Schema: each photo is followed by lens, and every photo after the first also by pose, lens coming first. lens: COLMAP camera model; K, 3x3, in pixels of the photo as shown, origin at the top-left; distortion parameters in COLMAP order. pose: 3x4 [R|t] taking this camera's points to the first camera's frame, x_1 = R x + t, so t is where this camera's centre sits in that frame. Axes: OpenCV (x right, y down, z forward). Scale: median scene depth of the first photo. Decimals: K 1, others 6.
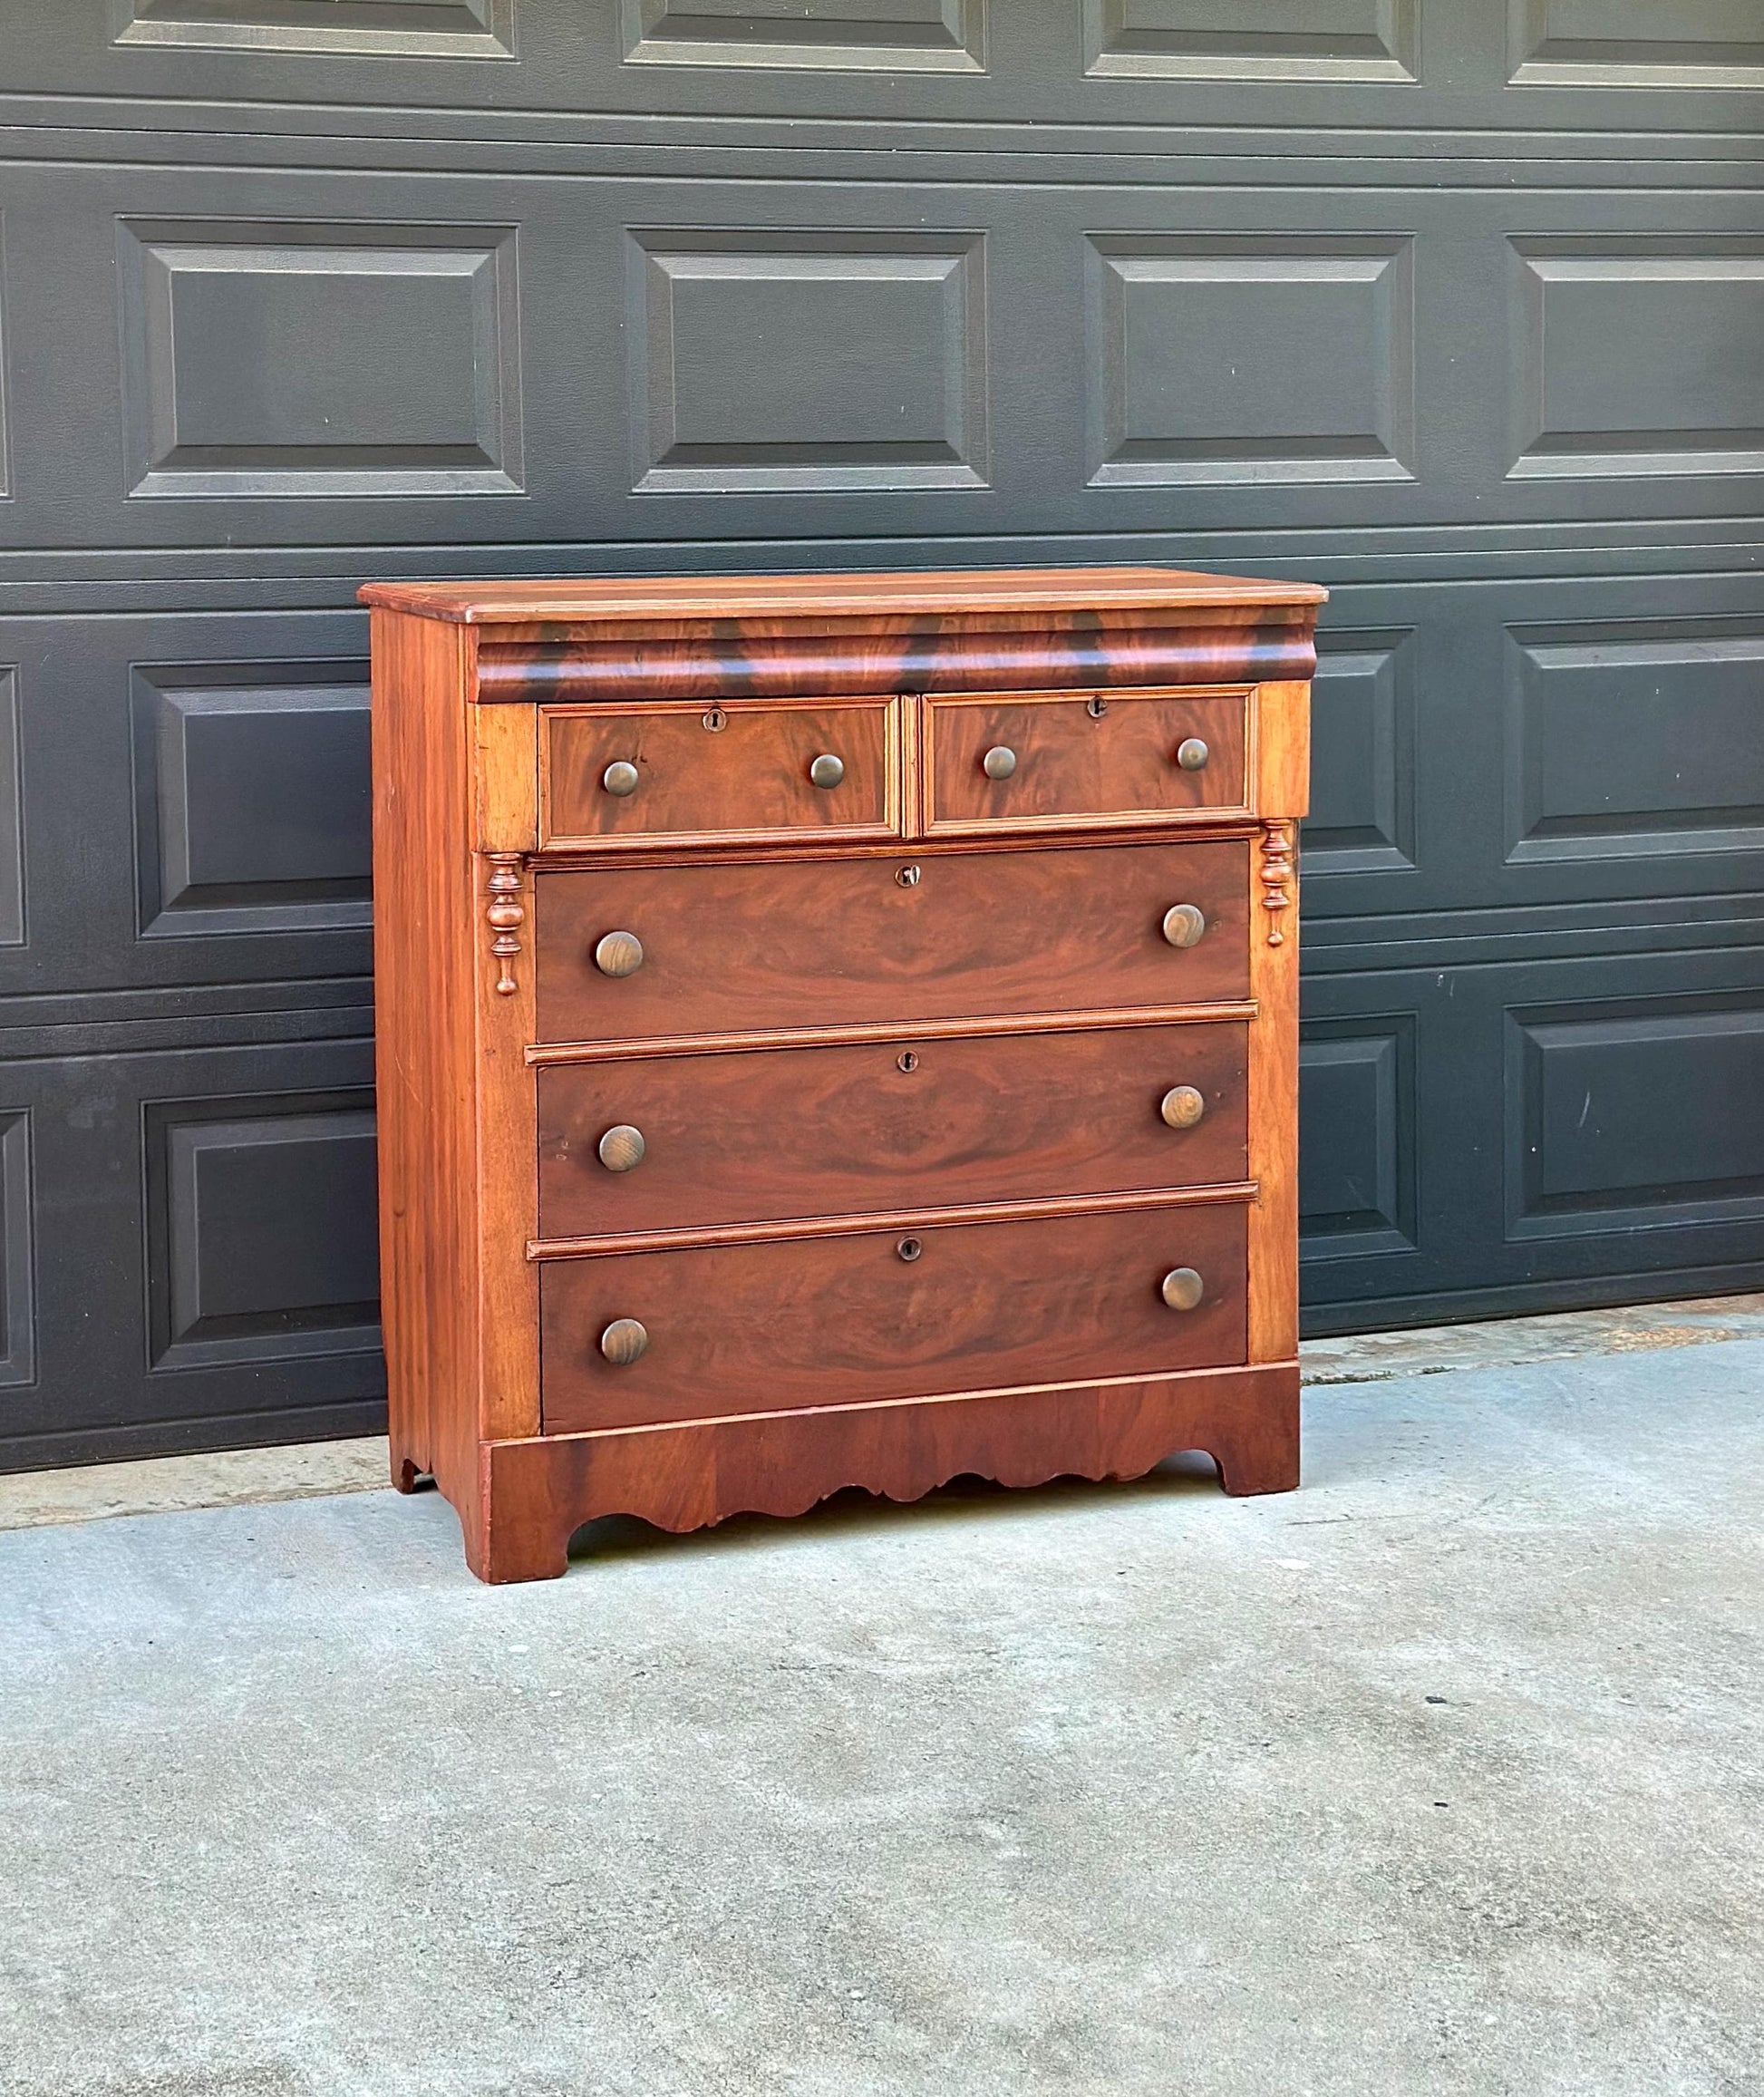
lens RADIAL K [[3772.7, 0, 807.9], [0, 3772.7, 839.2], [0, 0, 1]] dist [0.194018, -0.426191]
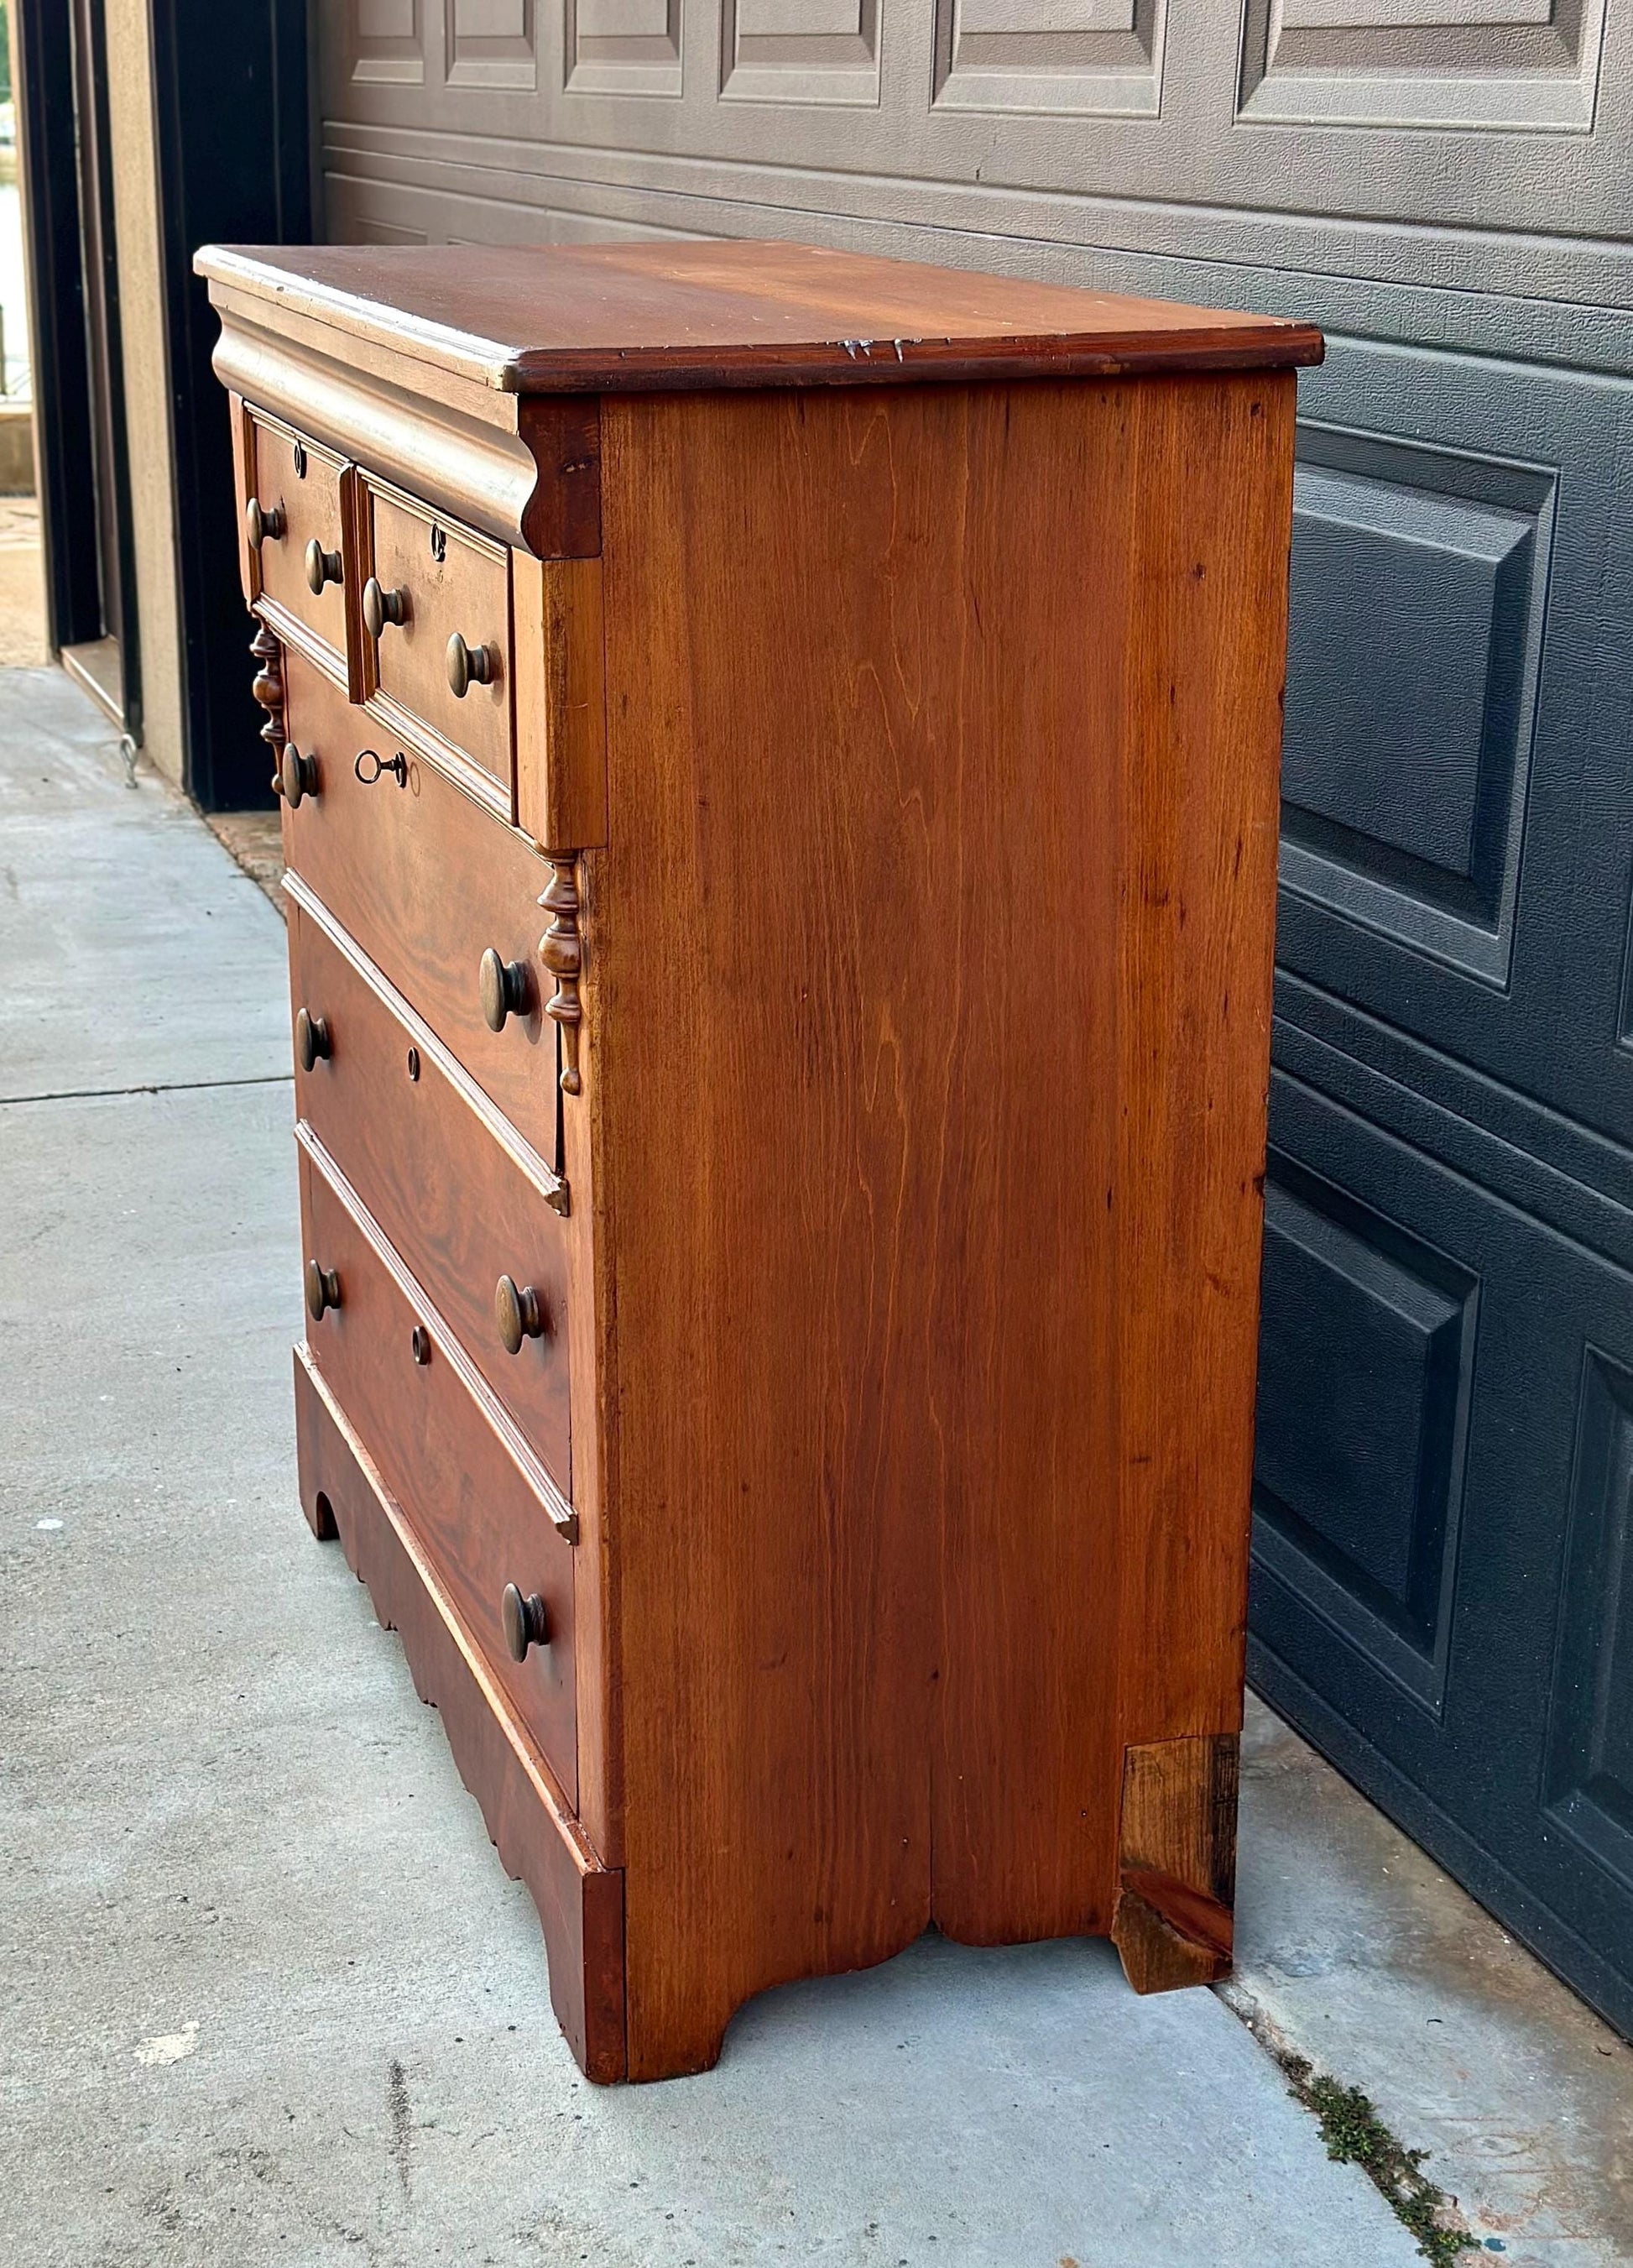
lens RADIAL K [[3429.9, 0, 810.7], [0, 3429.9, 1251.8], [0, 0, 1]] dist [0.167314, -0.100642]
pose [[-0.035392, 0.327129, -0.944317, 0.579911], [-0.116241, 0.937148, 0.329002, -0.109485], [0.992590, 0.121413, 0.004858, 1.067577]]
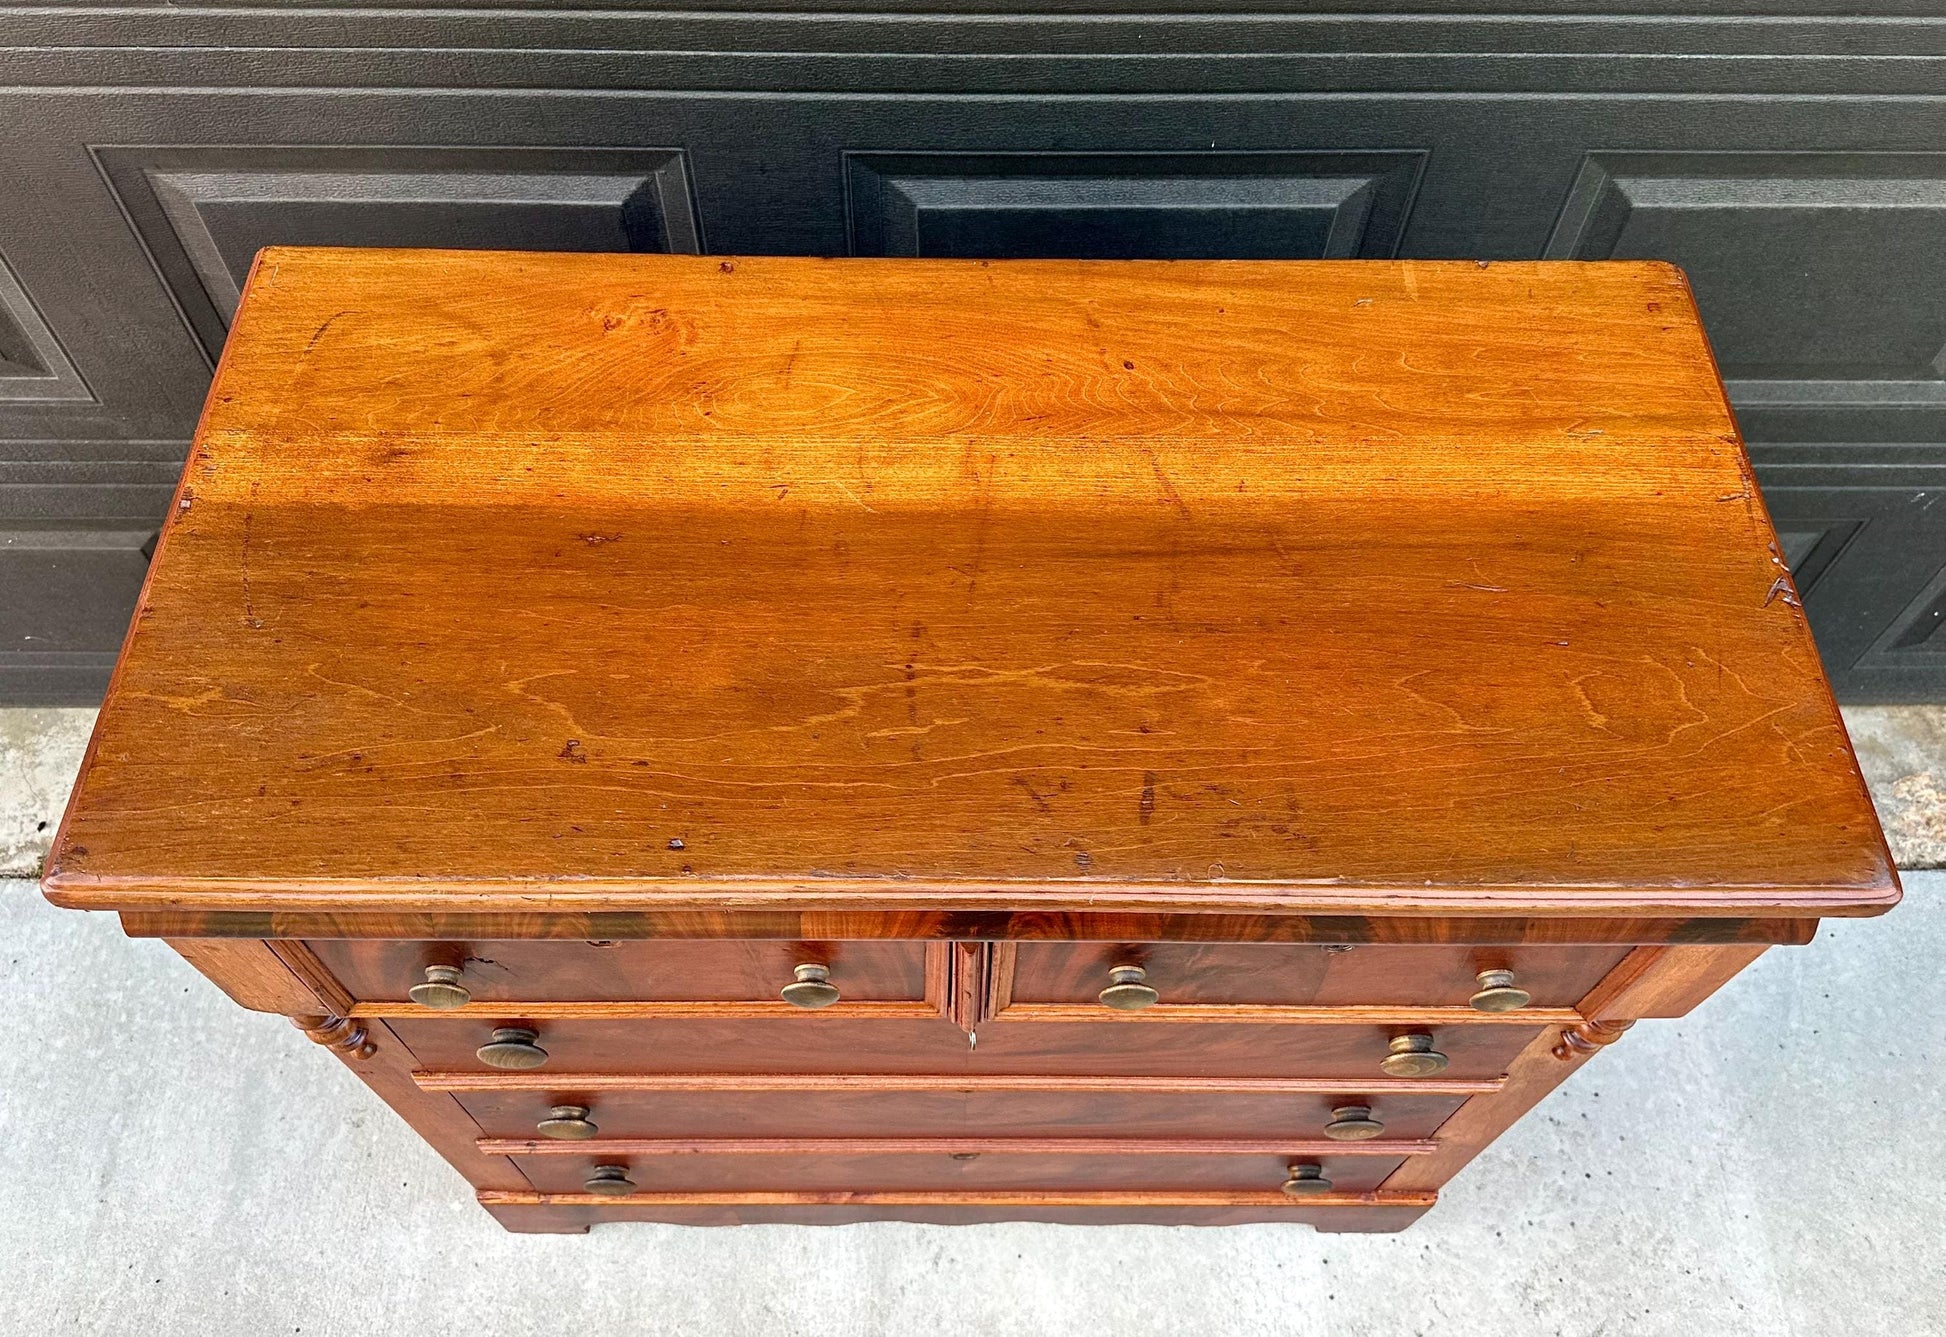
lens RADIAL K [[1579.1, 0, 944.5], [0, 1579.1, 539.4], [0, 0, 1]] dist [0.057196, -0.074981]
pose [[0.935909, 0.296934, -0.189483, 0.049496], [-0.049502, 0.643475, 0.763865, -0.247699], [0.348745, -0.705528, 0.616933, 0.882174]]
